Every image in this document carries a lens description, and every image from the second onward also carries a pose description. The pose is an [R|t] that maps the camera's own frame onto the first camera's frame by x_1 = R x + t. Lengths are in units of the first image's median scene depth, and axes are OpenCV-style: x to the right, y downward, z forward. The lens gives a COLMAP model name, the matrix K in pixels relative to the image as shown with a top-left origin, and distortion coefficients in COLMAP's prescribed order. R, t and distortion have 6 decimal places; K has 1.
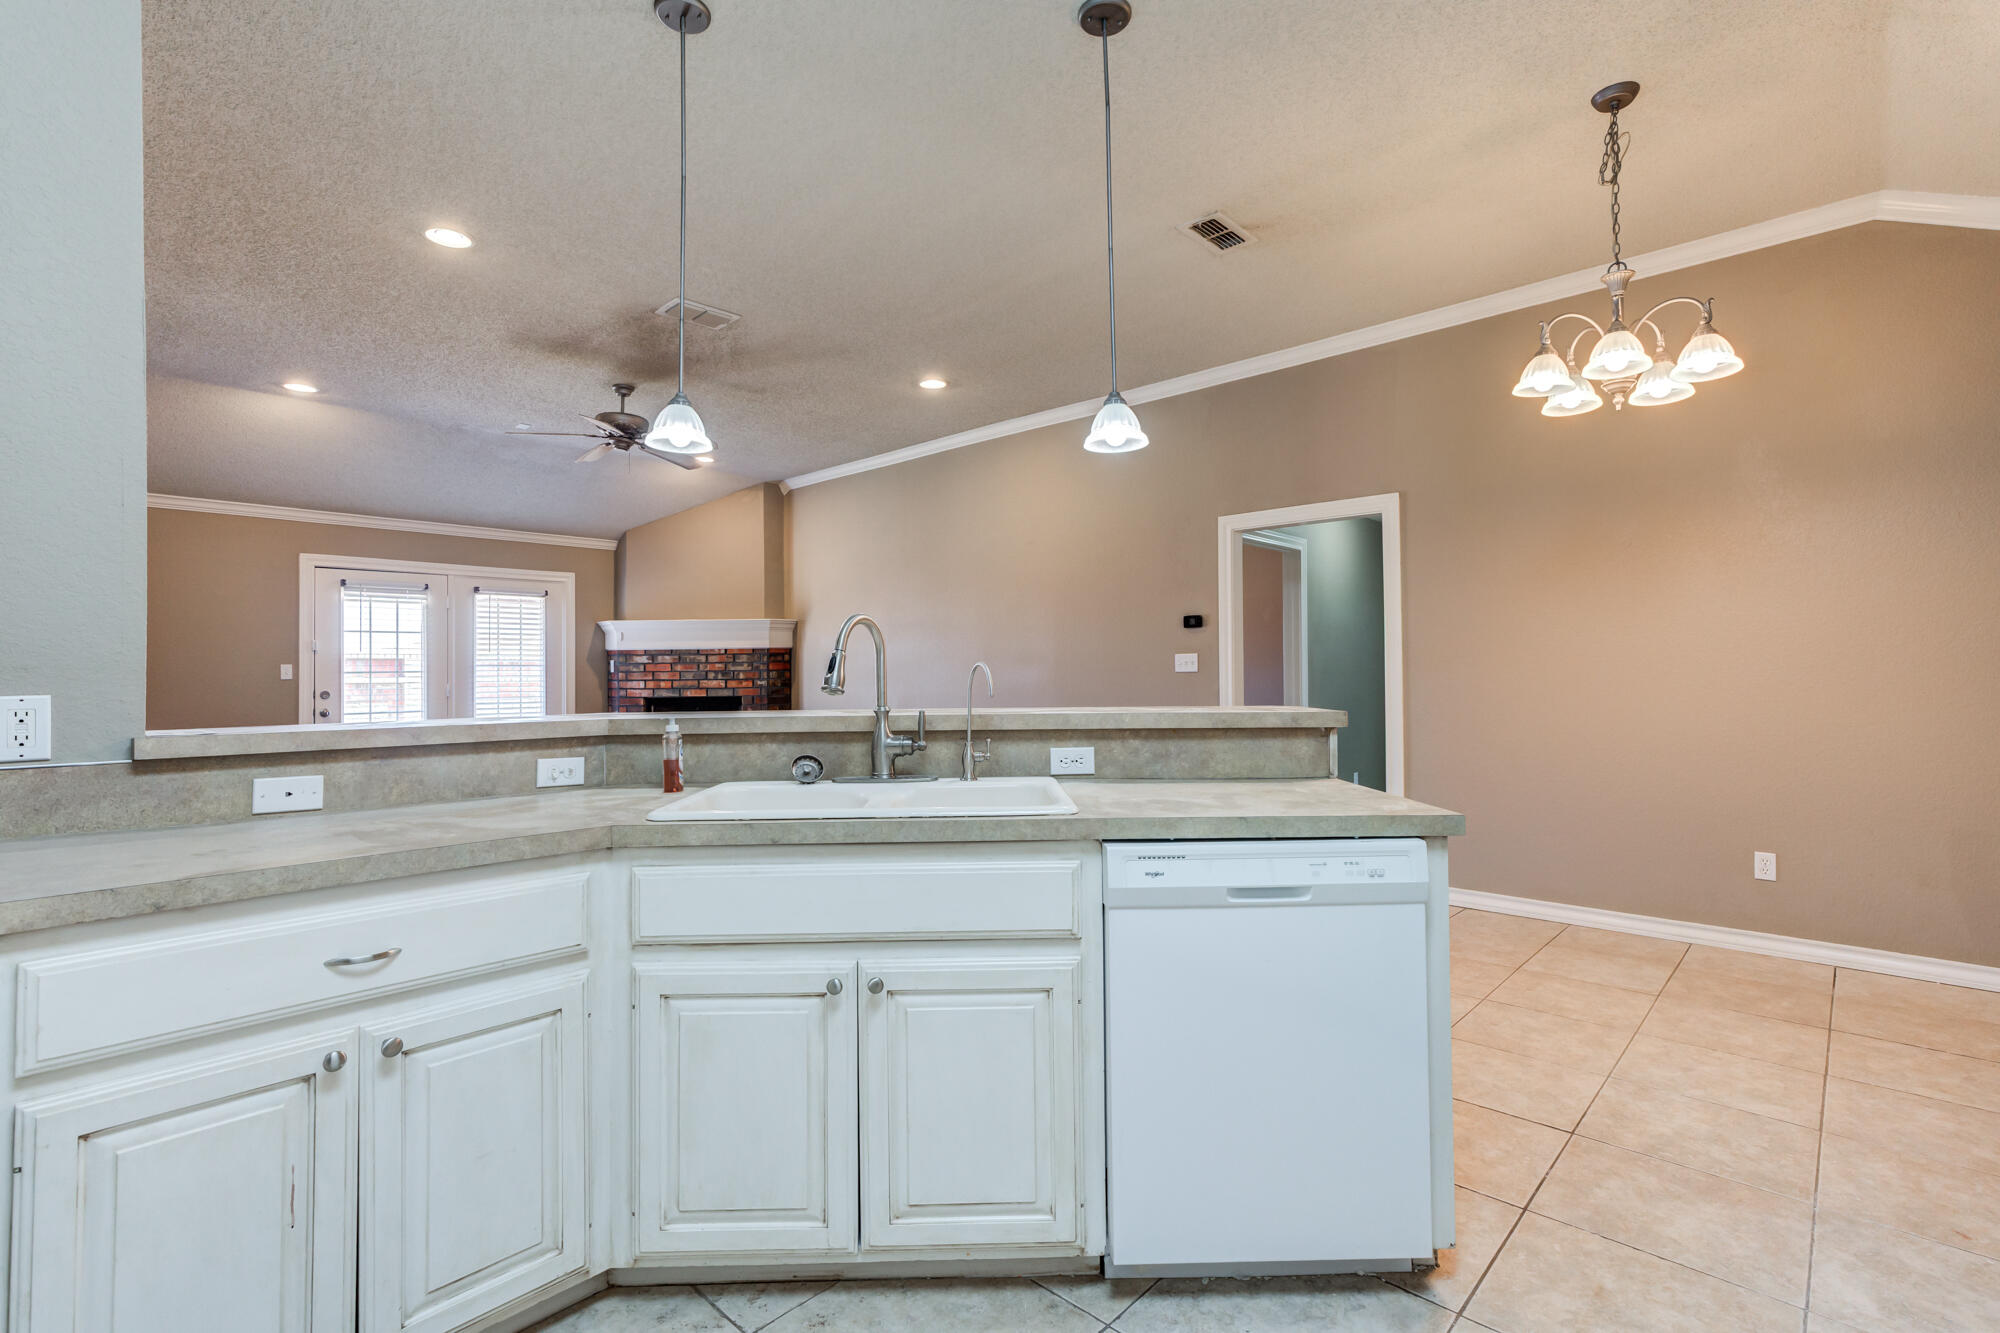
lens RADIAL K [[938.6, 0, 997.6], [0, 938.6, 650.8], [0, 0, 1]] dist [-0.007638, 0.012732]
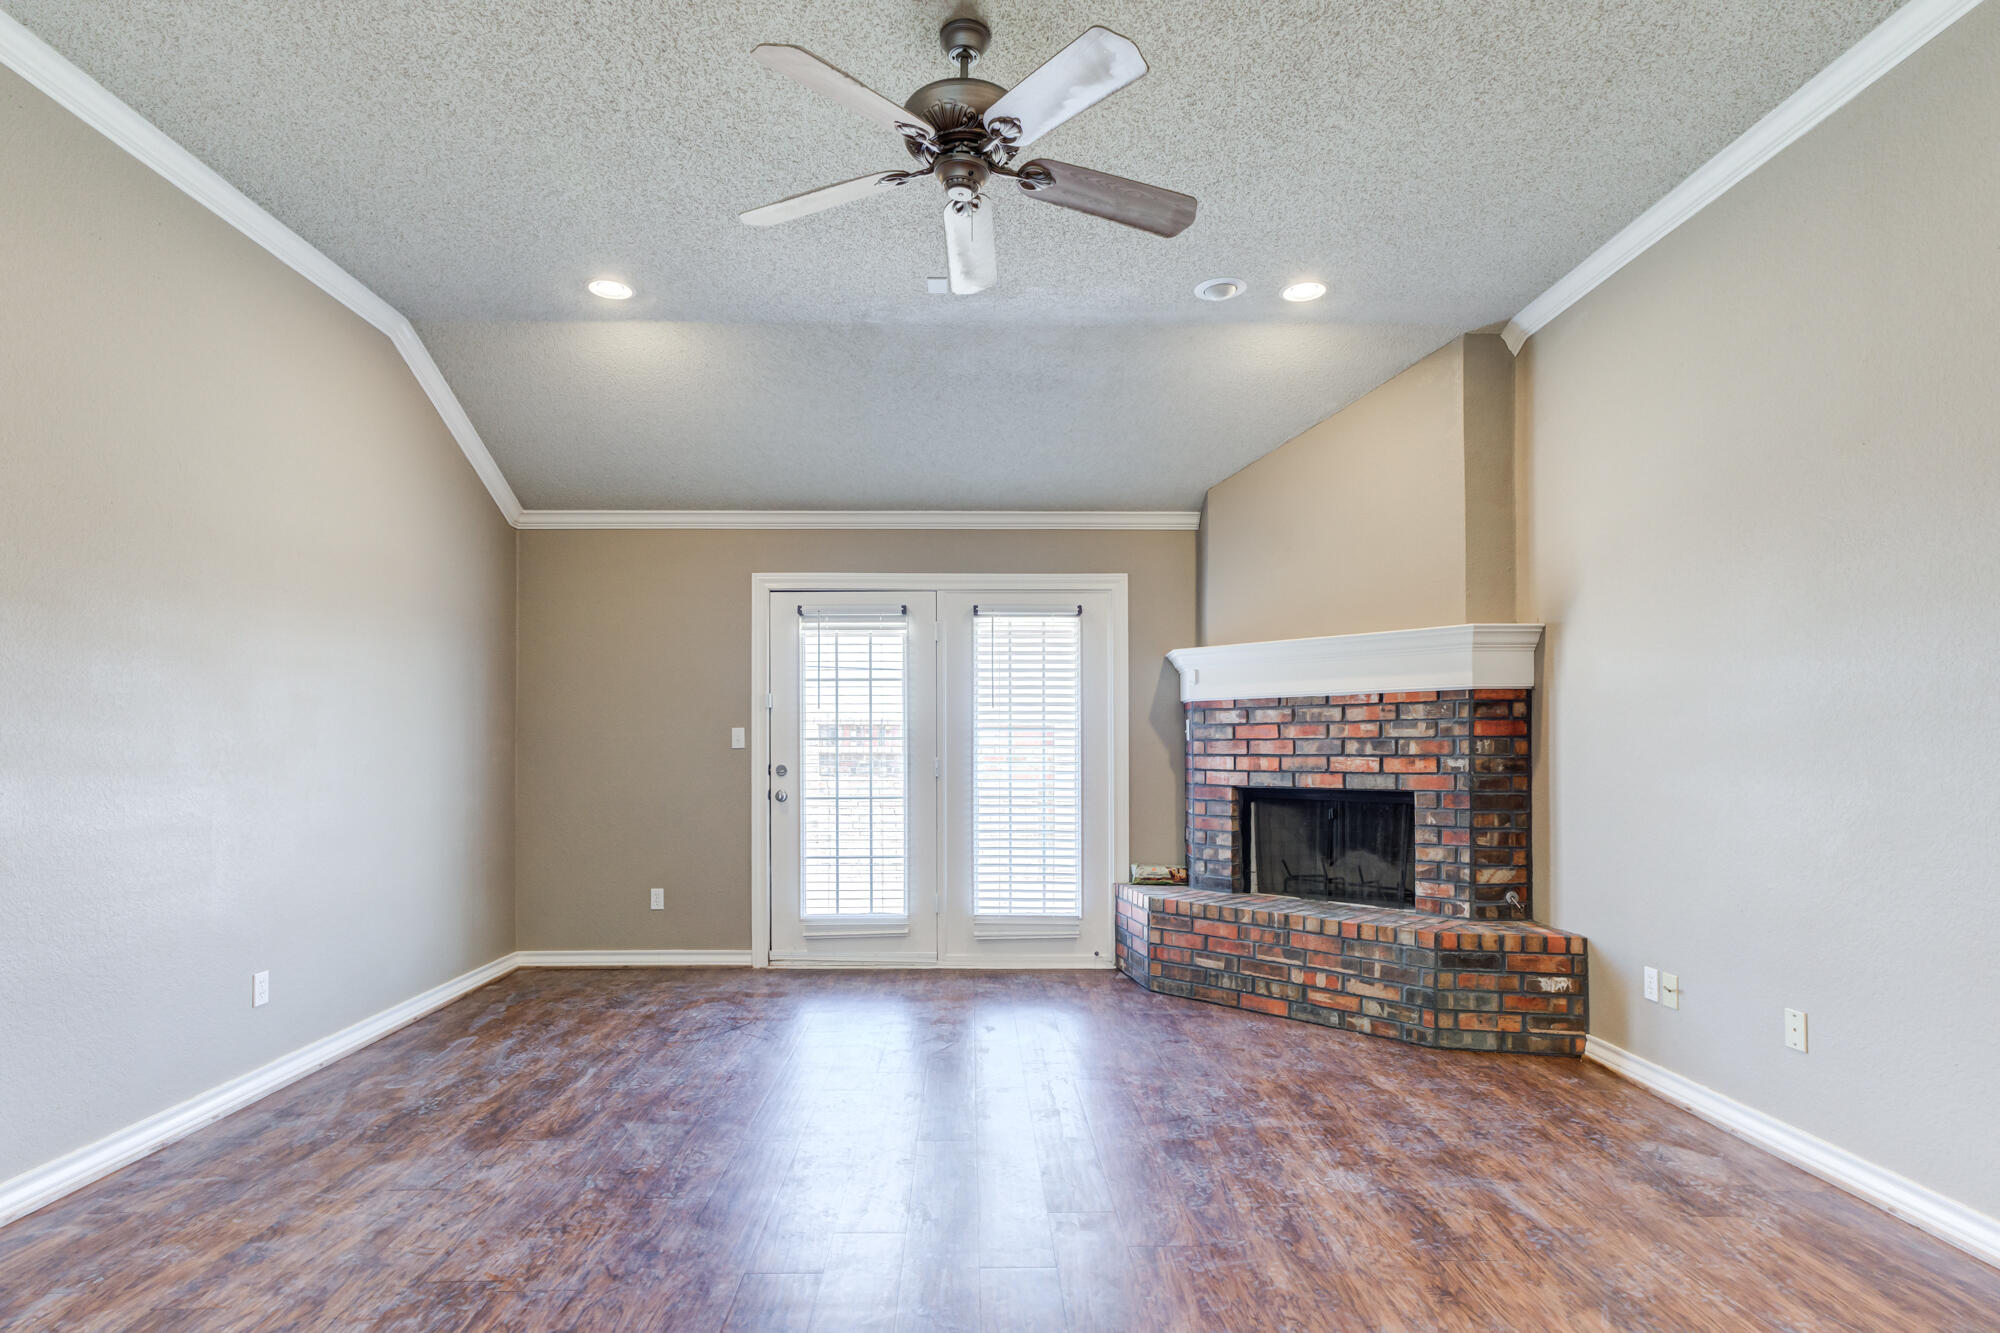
lens RADIAL K [[998.6, 0, 972.6], [0, 998.6, 741.9], [0, 0, 1]] dist [-0.001947, 0.012724]
pose [[0.691655, 0.002679, -0.722223, -0.133767], [0.012584, 0.999797, 0.015759, 0.028691], [0.722118, -0.019988, 0.691481, 1.094619]]
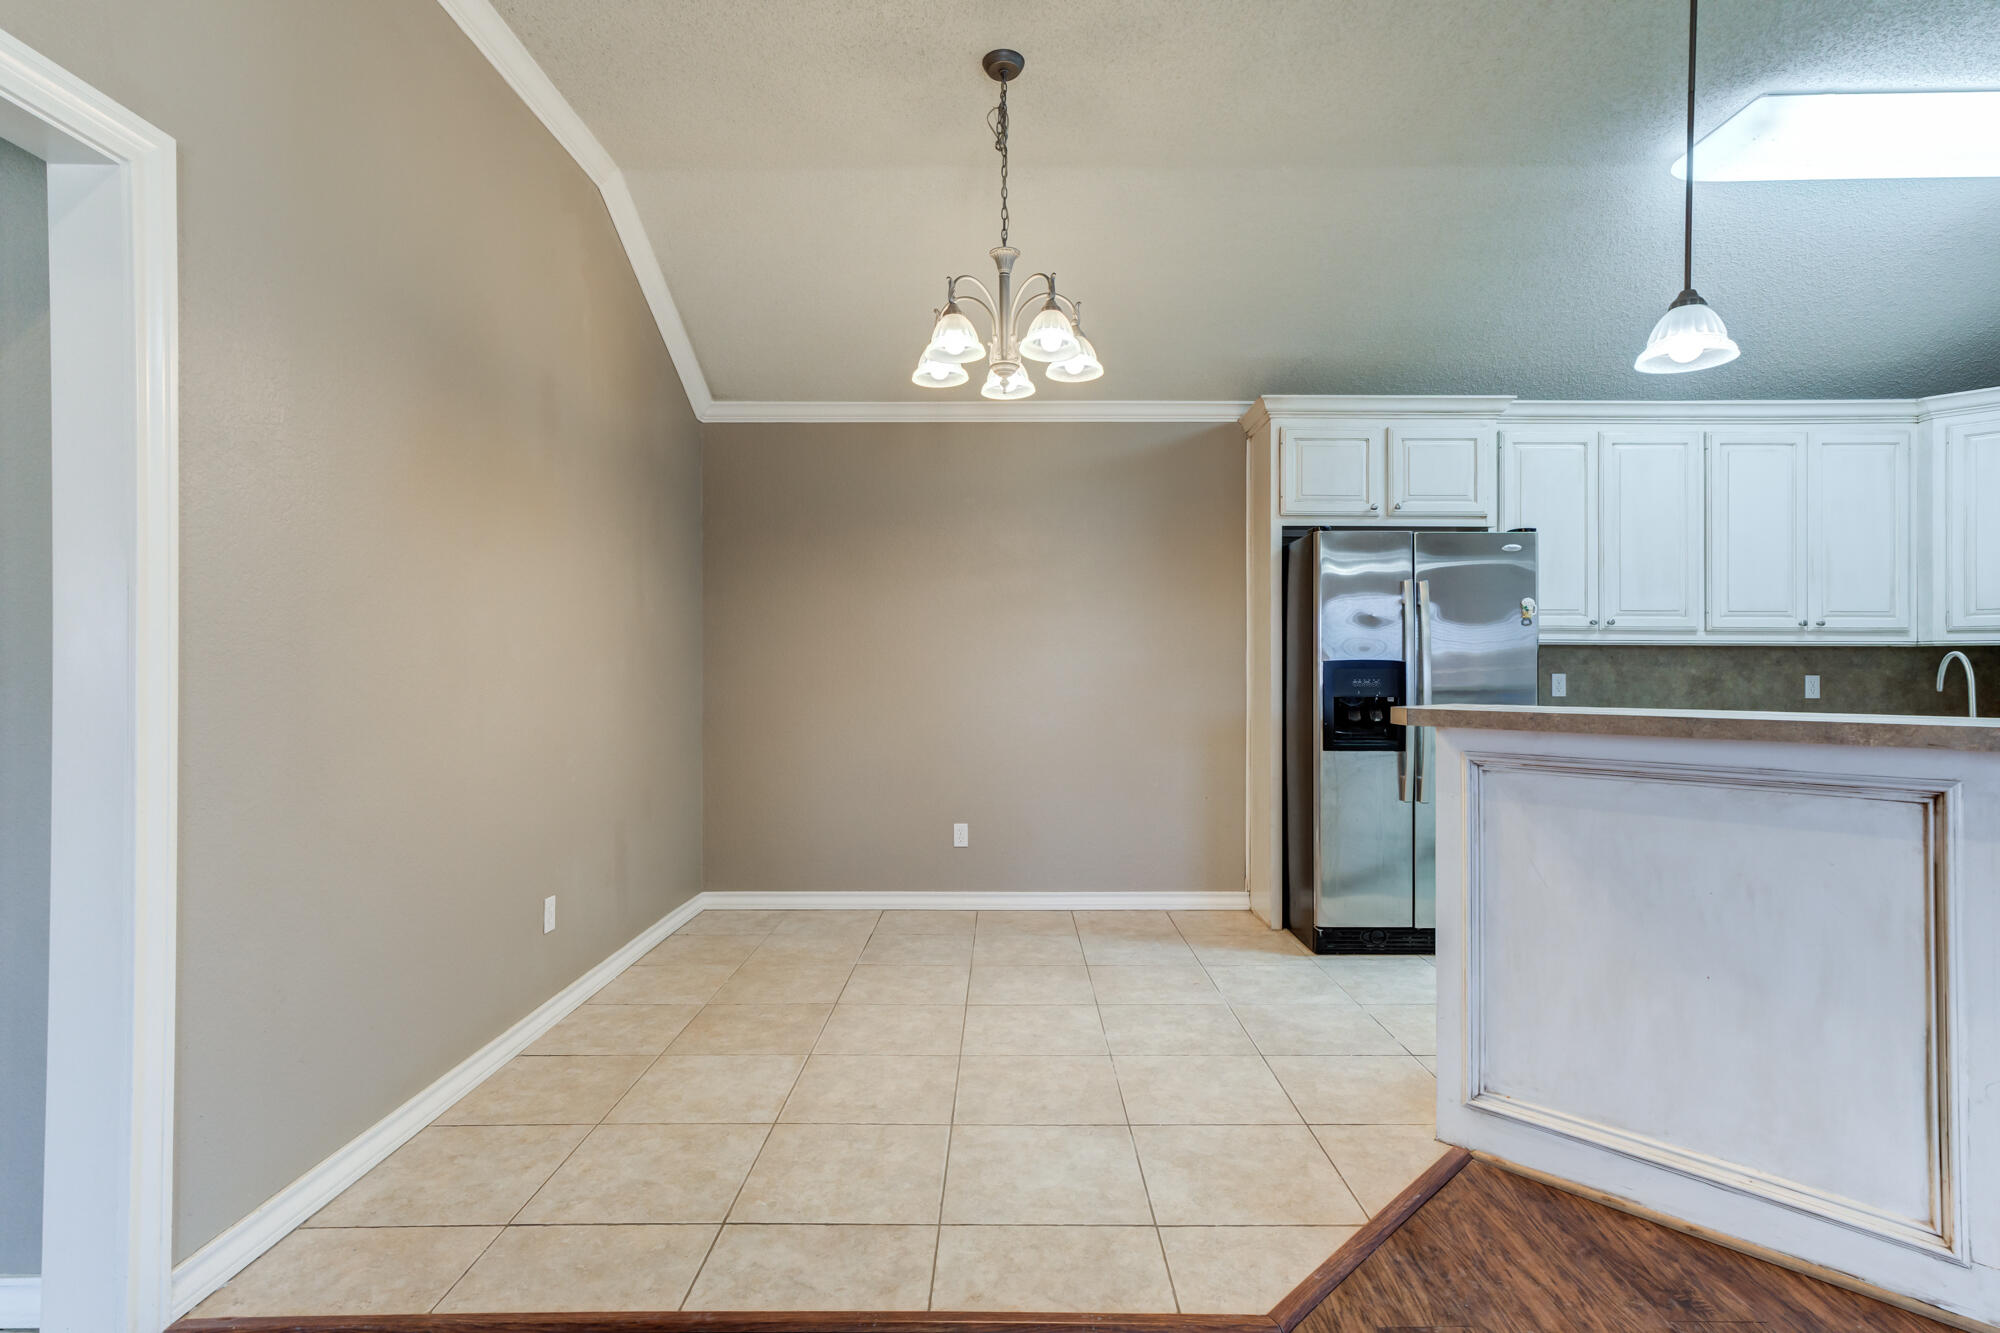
lens RADIAL K [[998.6, 0, 997.7], [0, 998.6, 656.2], [0, 0, 1]] dist [-0.001947, 0.012724]
pose [[-0.681142, 0.013671, 0.732024, -0.058426], [-0.016276, 0.999296, -0.033808, 0.036959], [-0.731971, -0.034943, -0.680440, 1.347659]]
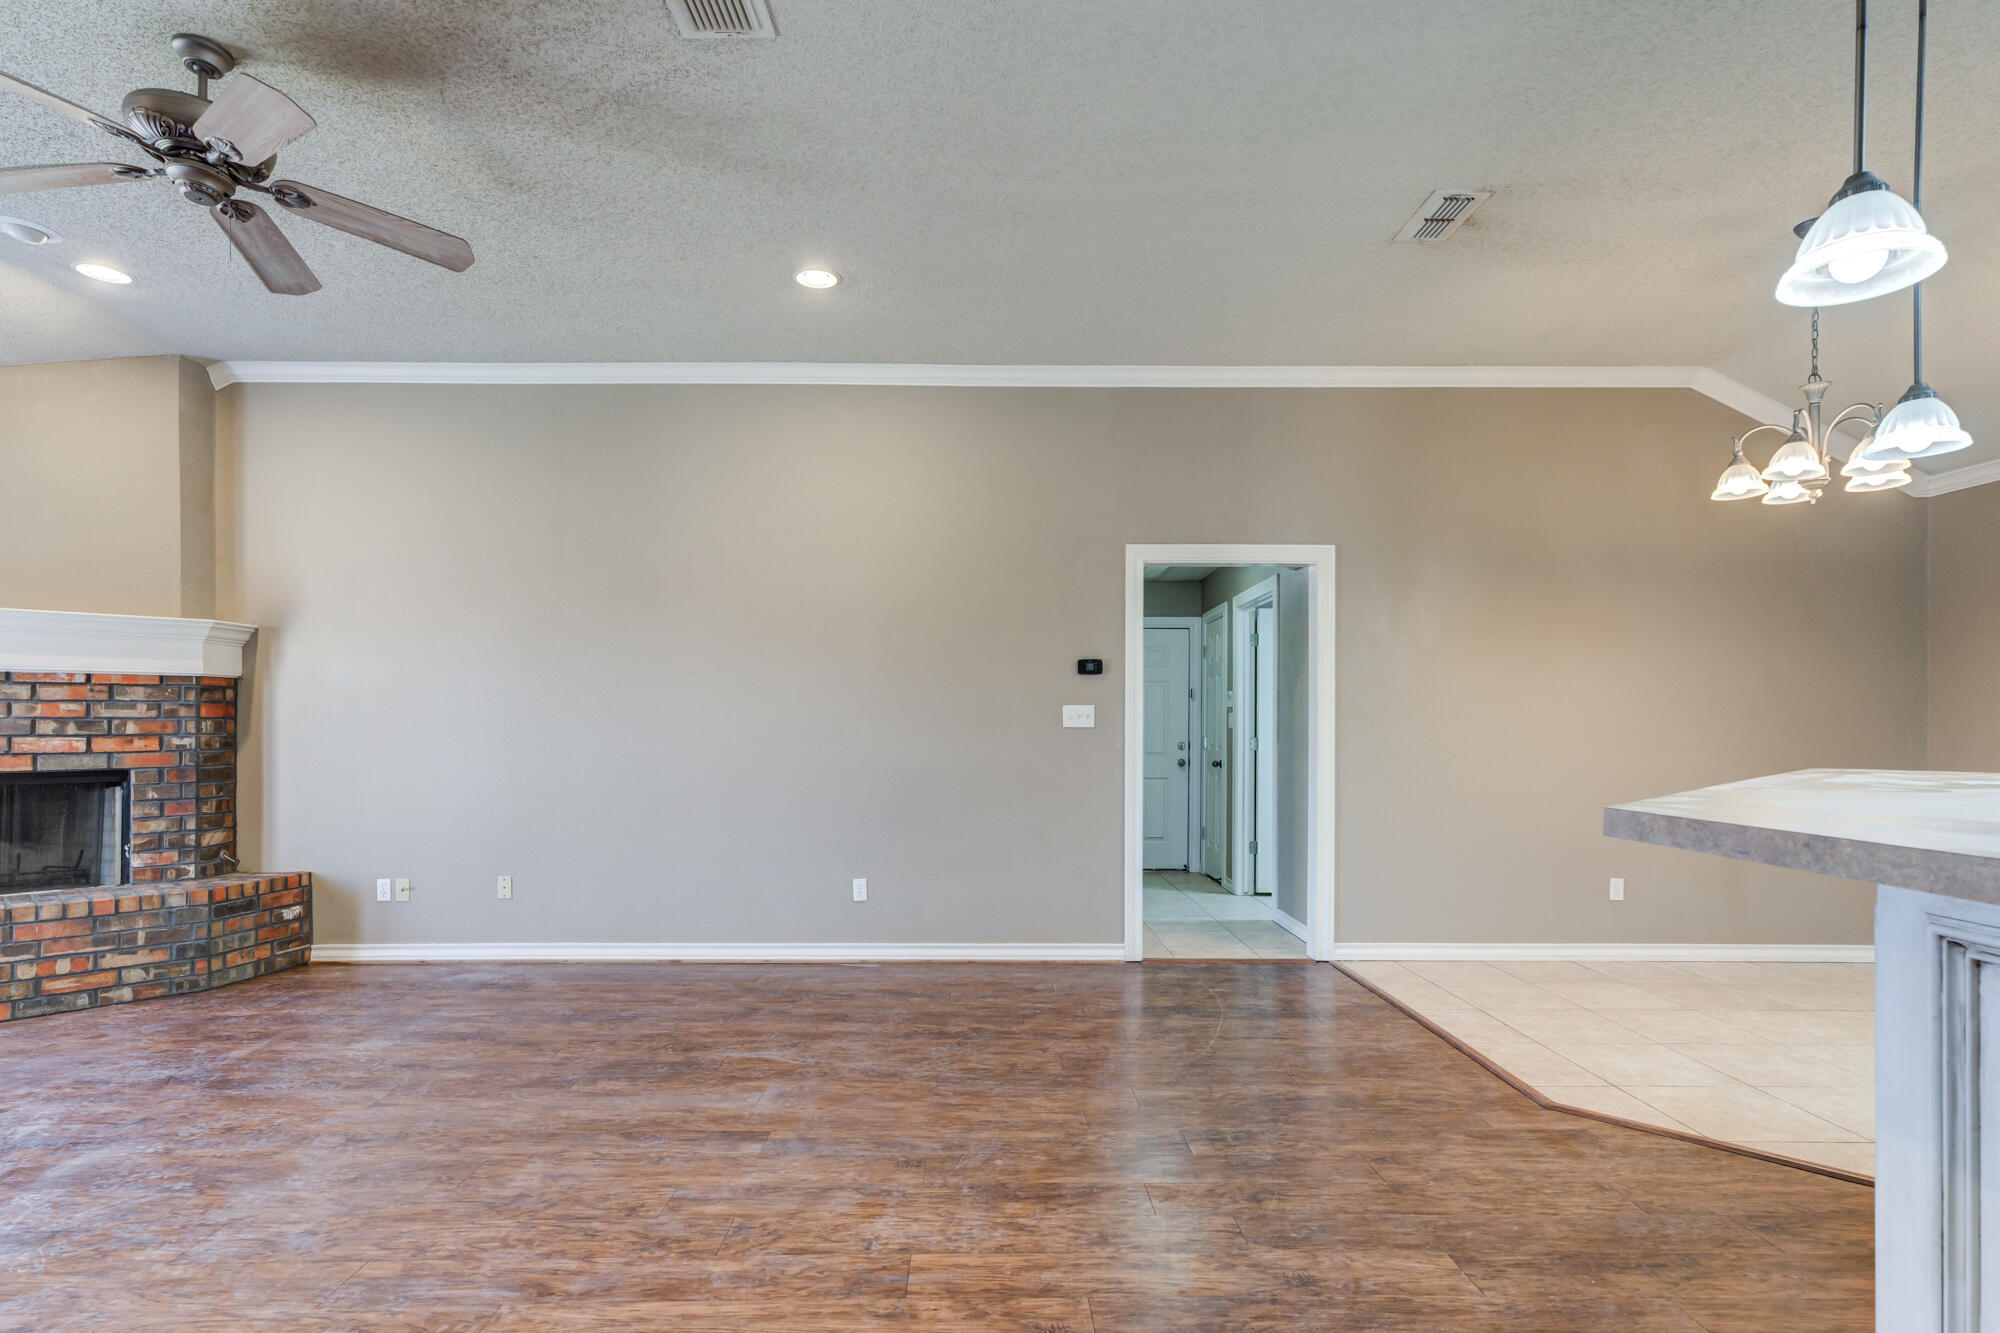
lens RADIAL K [[998.6, 0, 995.6], [0, 998.6, 726.5], [0, 0, 1]] dist [-0.001947, 0.012724]
pose [[0.717195, 0.008569, 0.696820, -0.718108], [-0.024091, 0.999632, 0.012502, 0.018015], [-0.696456, -0.025753, 0.717137, 0.648890]]
